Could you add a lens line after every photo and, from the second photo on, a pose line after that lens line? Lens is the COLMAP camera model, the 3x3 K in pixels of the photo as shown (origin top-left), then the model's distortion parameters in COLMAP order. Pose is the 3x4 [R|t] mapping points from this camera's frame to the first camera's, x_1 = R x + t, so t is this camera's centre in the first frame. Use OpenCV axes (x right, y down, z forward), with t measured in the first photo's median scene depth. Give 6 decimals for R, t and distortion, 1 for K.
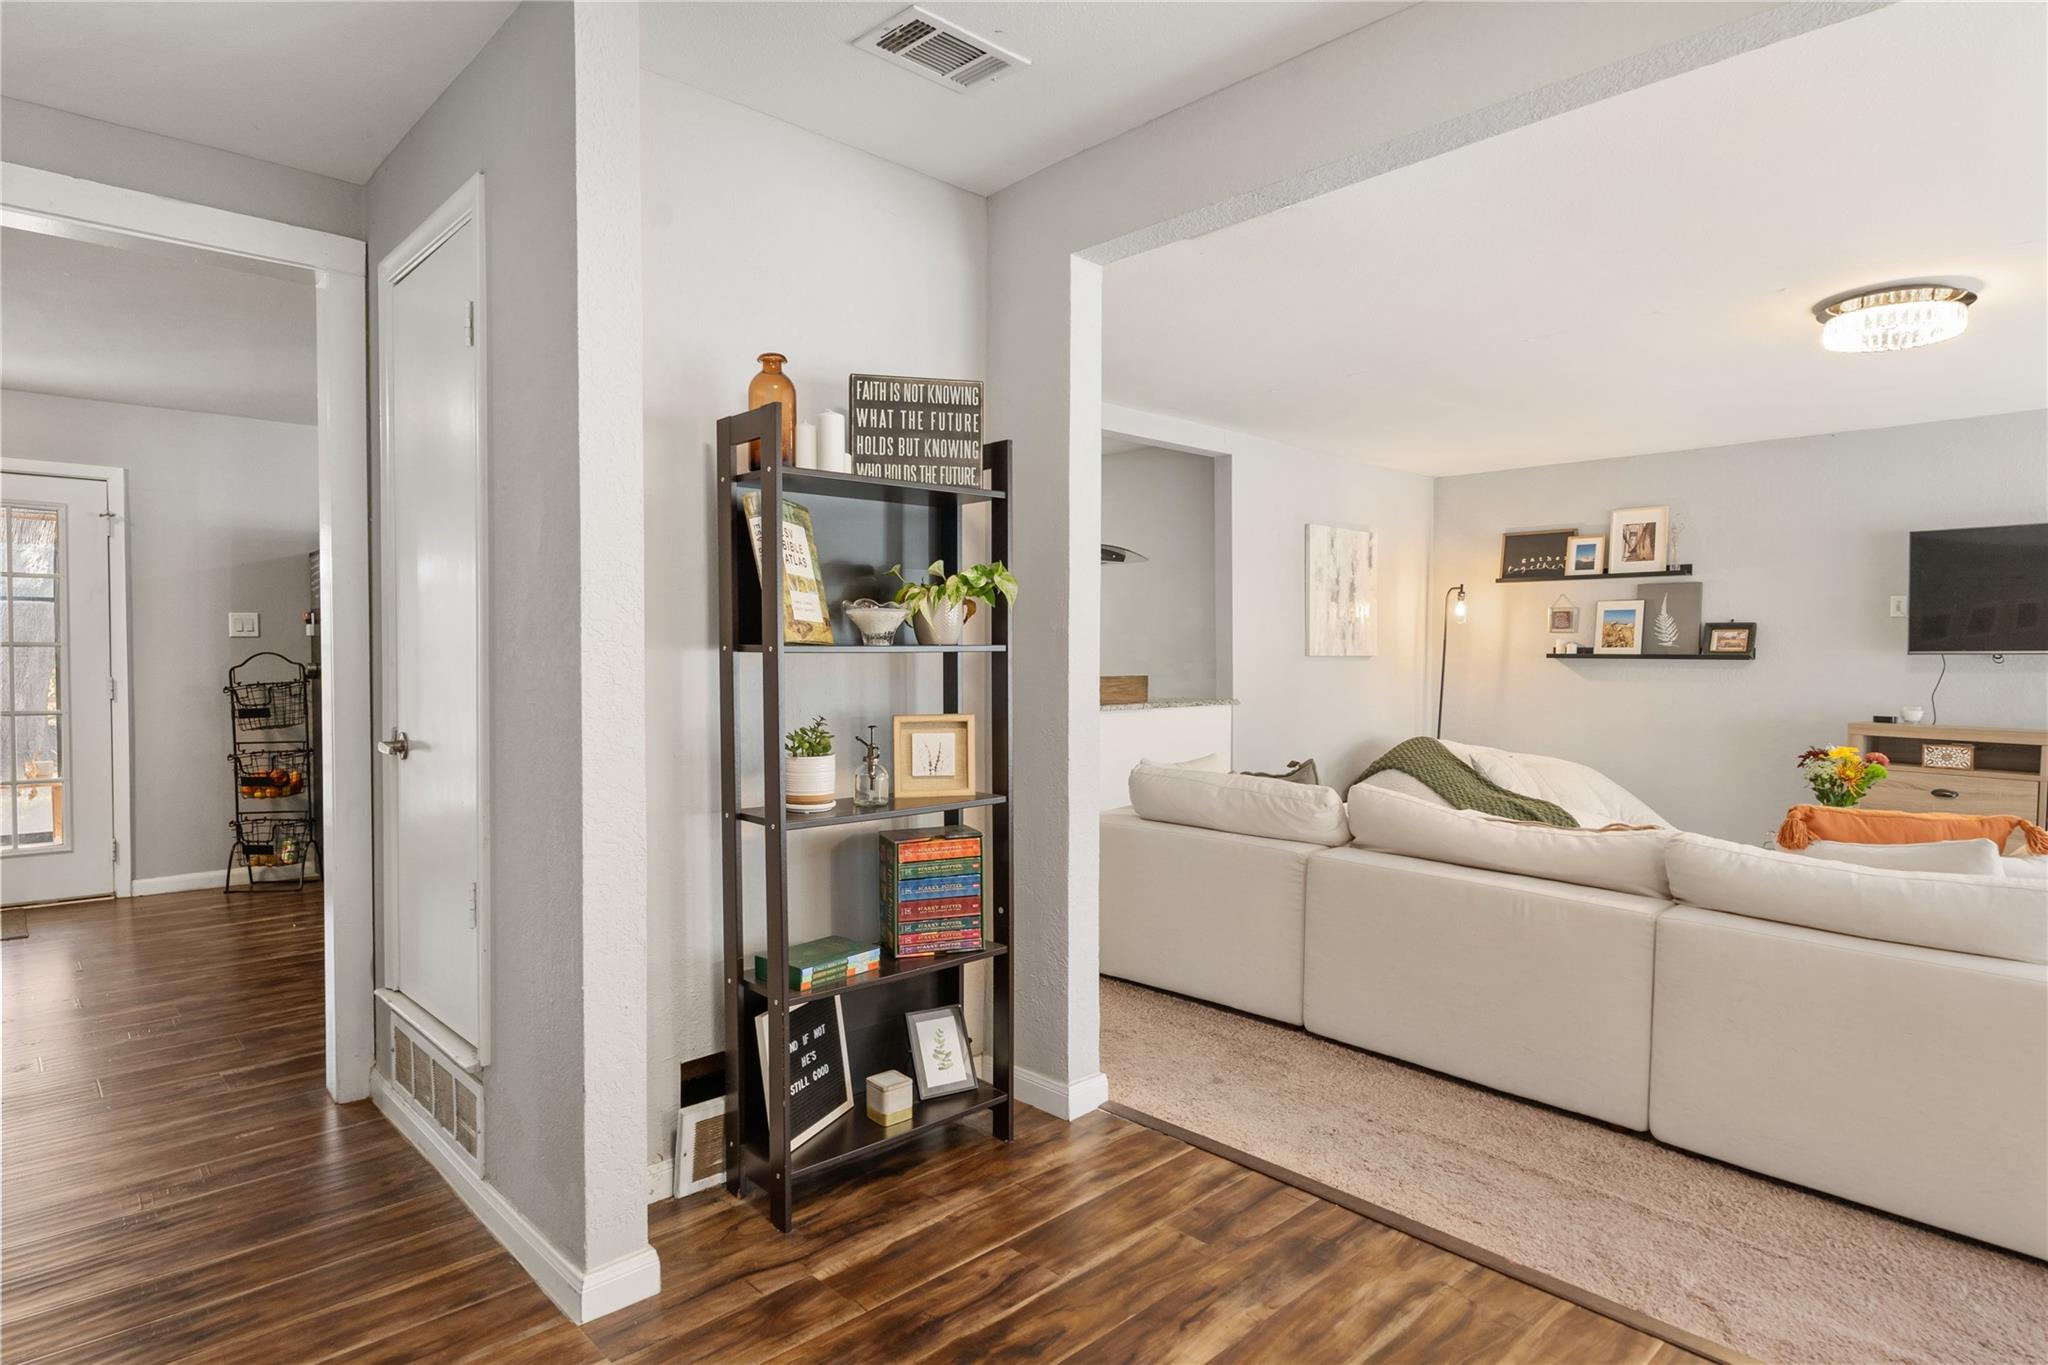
lens RADIAL K [[1162.8, 0, 1016.0], [0, 1162.8, 687.1], [0, 0, 1]] dist [-0.005115, 0.000282]
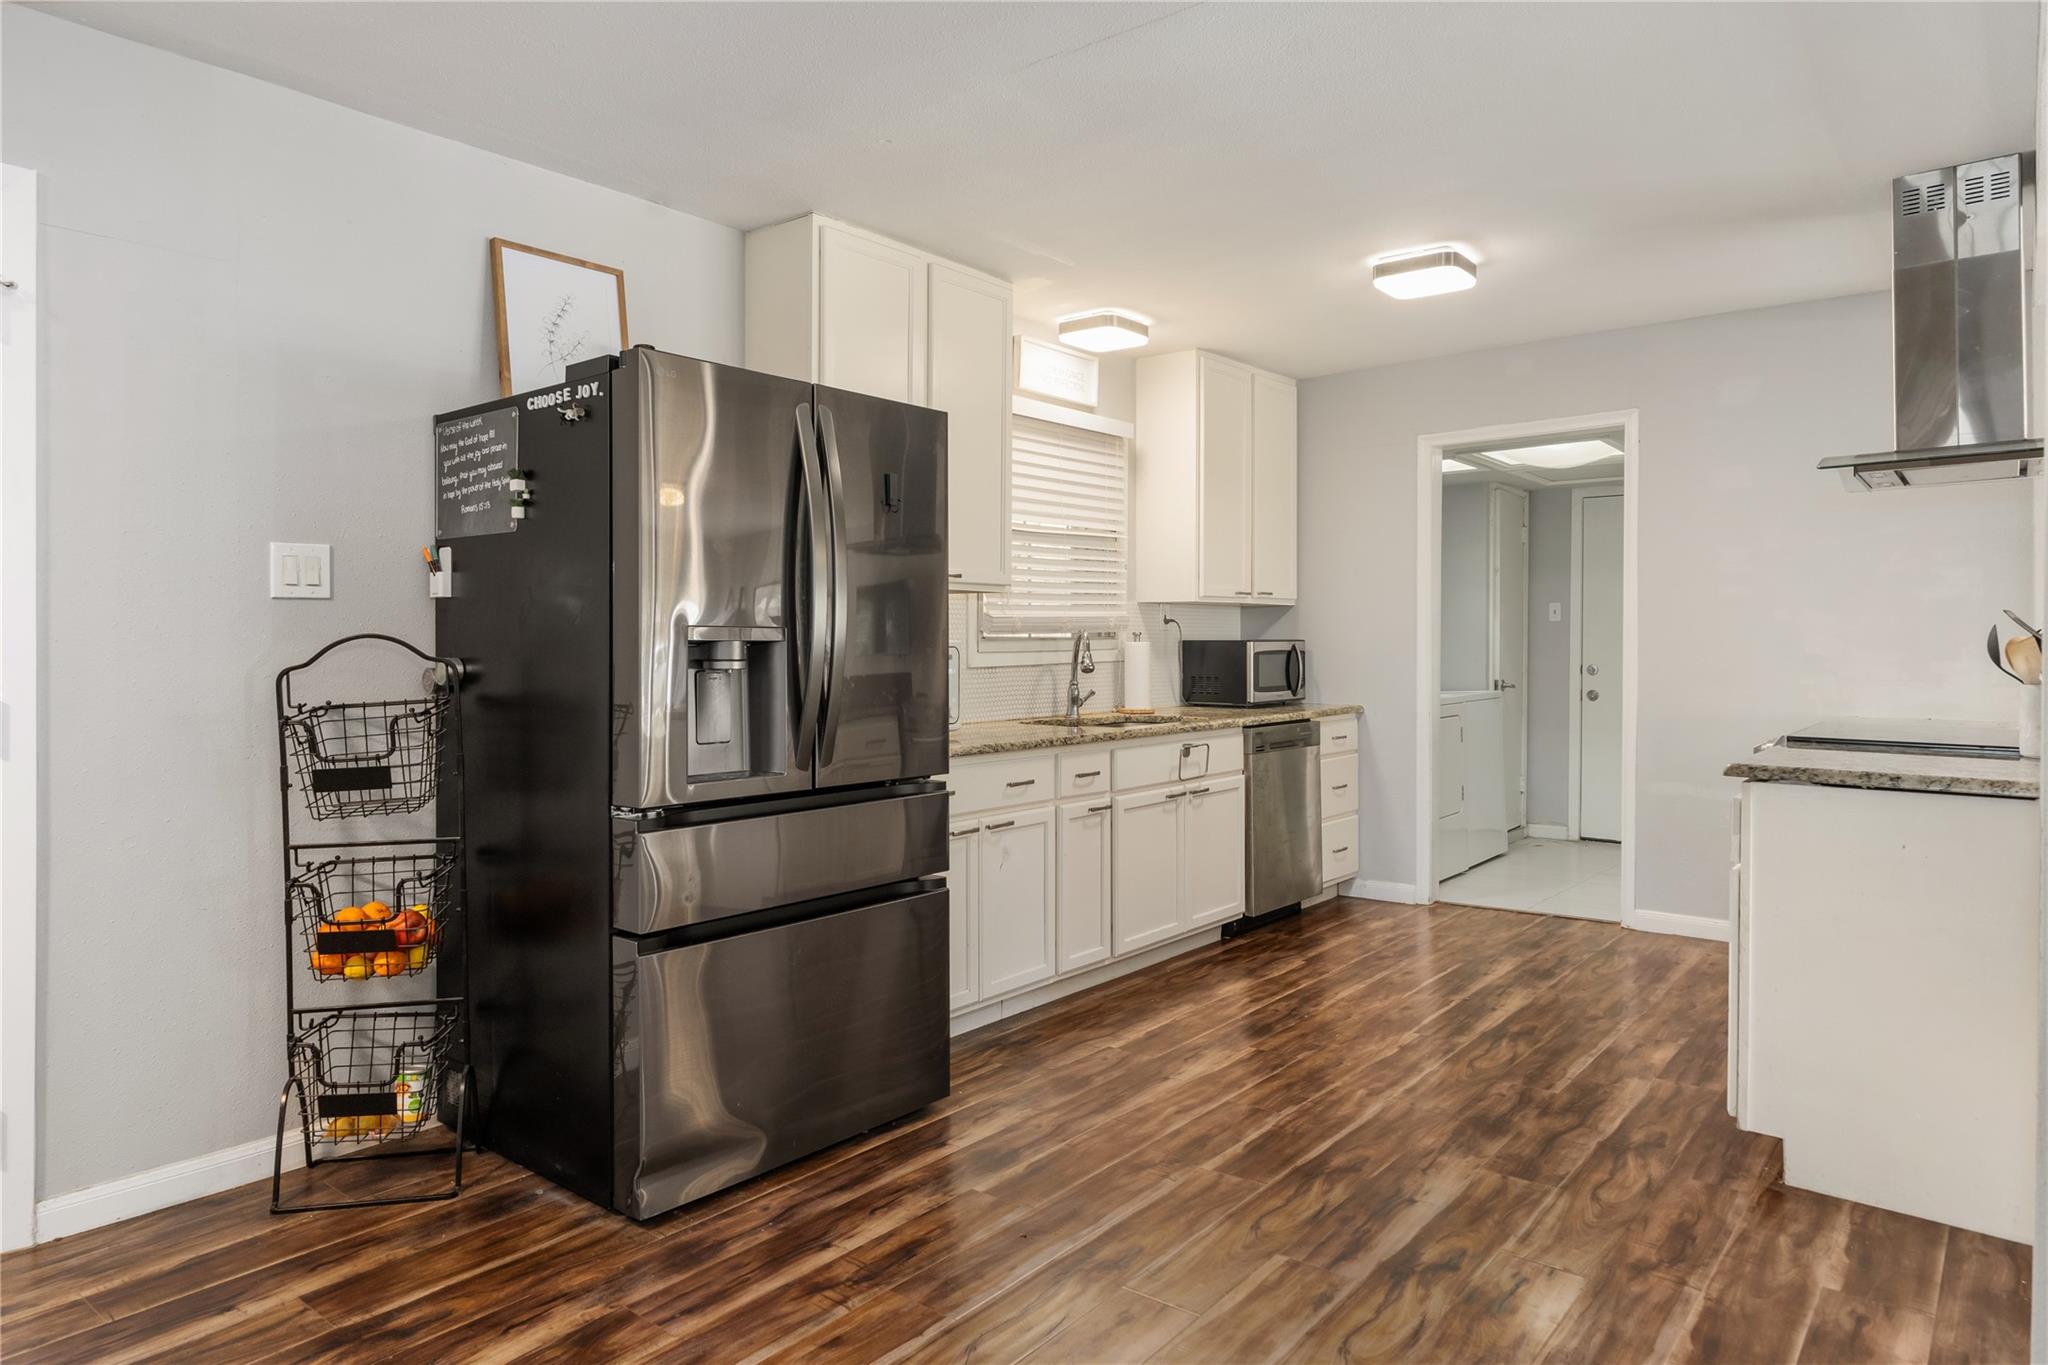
lens RADIAL K [[1246.0, 0, 1031.9], [0, 1246.0, 638.7], [0, 0, 1]] dist [-0.000458, -0.003424]
pose [[0.989520, 0.003225, 0.144357, -0.427856], [0.000544, 0.999660, -0.026061, -0.016733], [-0.144392, 0.025867, 0.989182, 0.457306]]
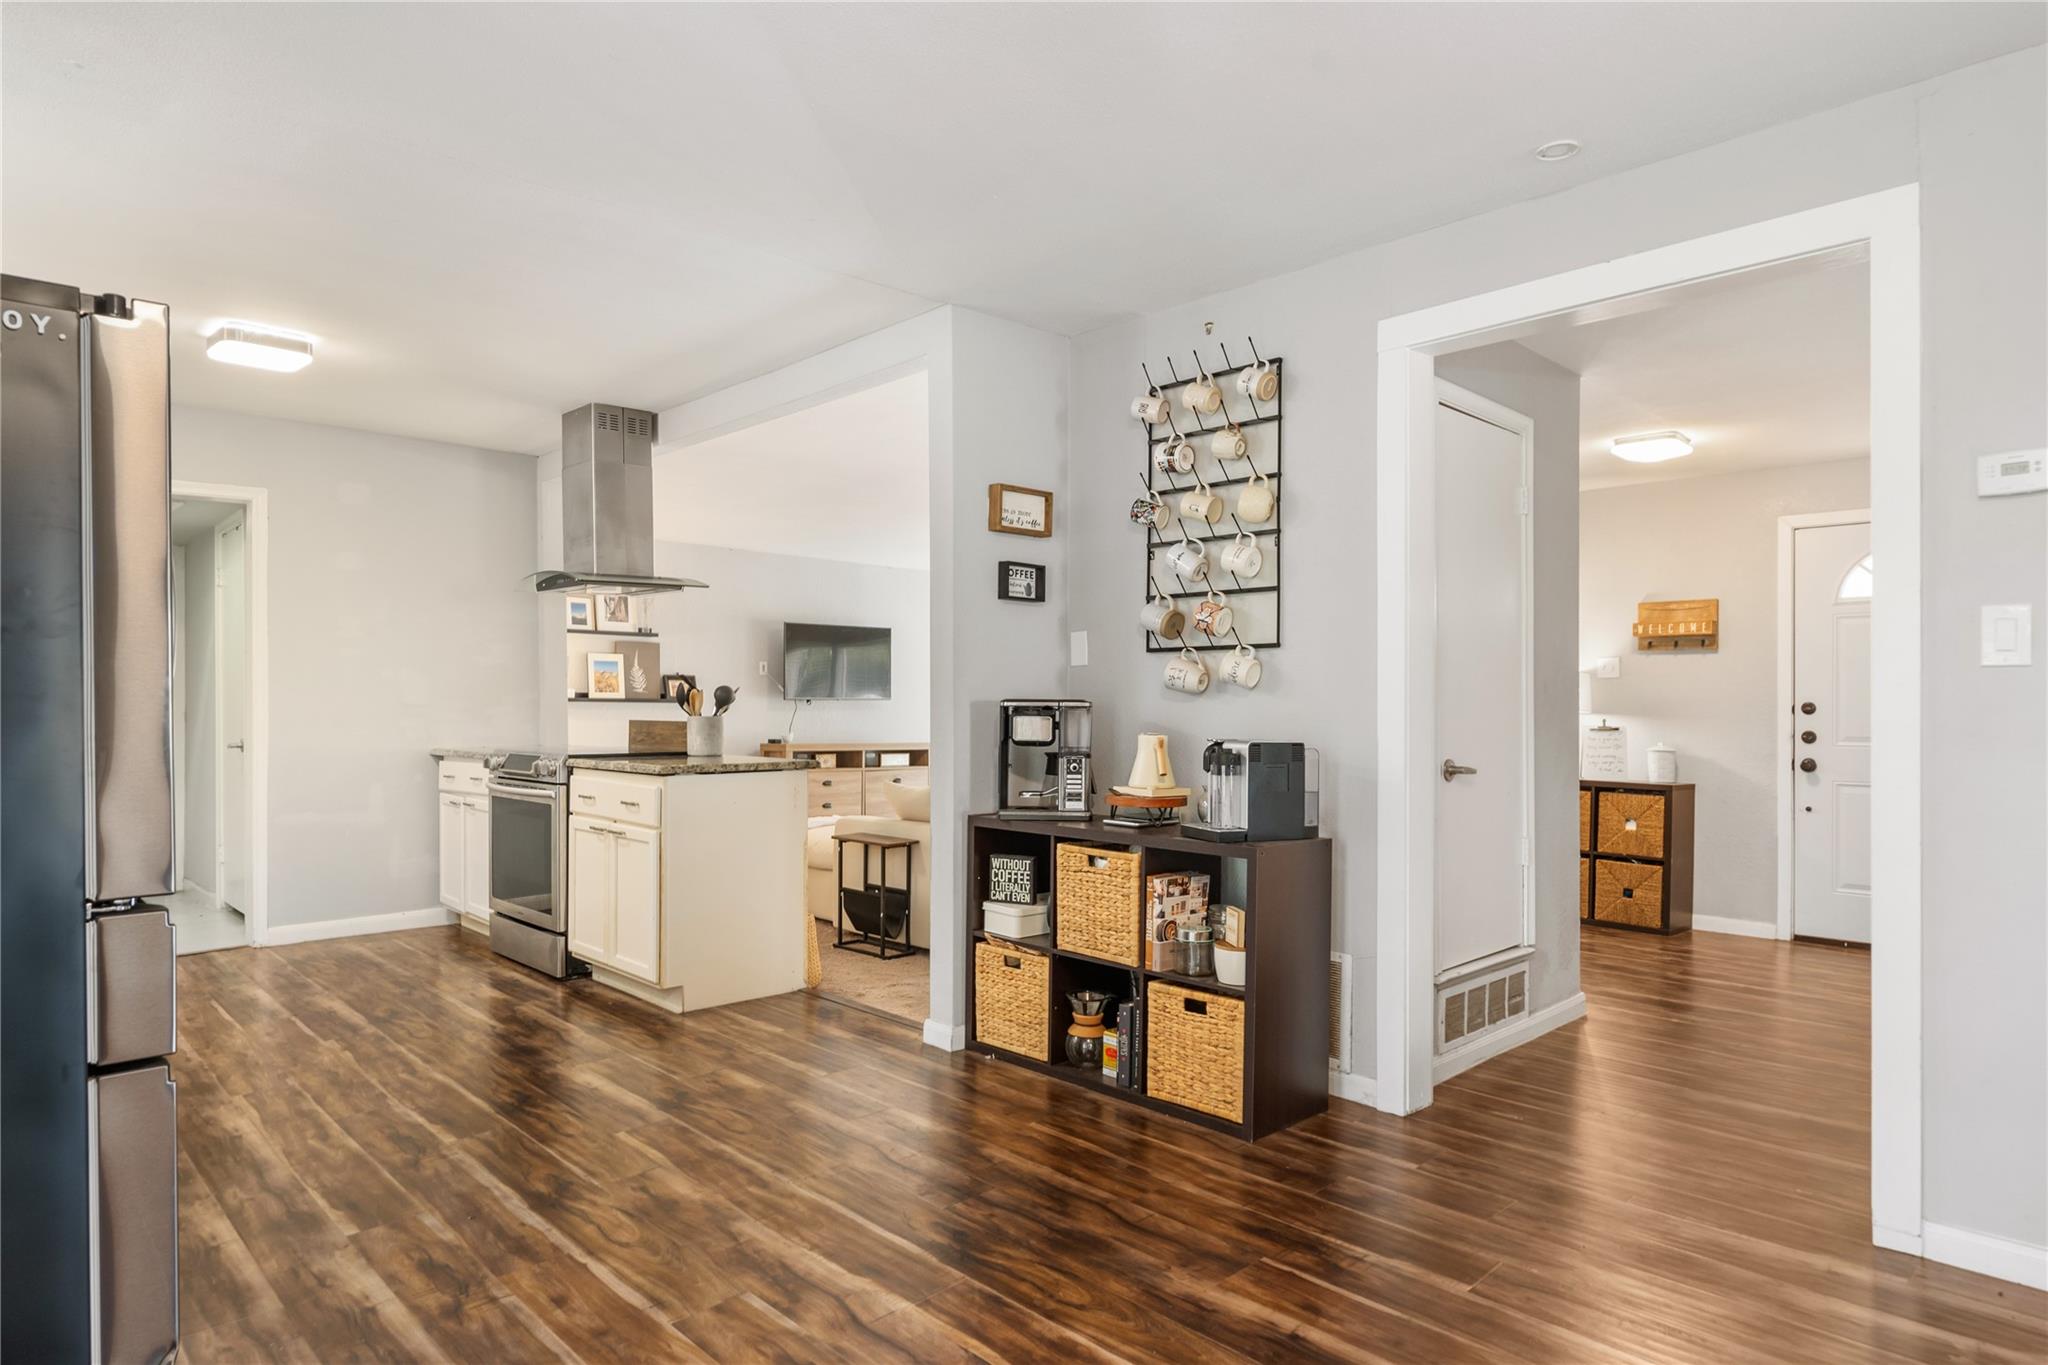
lens RADIAL K [[1162.8, 0, 1024.2], [0, 1162.8, 686.1], [0, 0, 1]] dist [-0.005115, 0.000282]
pose [[-0.023956, 0.012490, 0.999635, -0.715777], [0.021653, 0.999694, -0.011971, -0.017588], [-0.999478, 0.021359, -0.024219, 0.619217]]
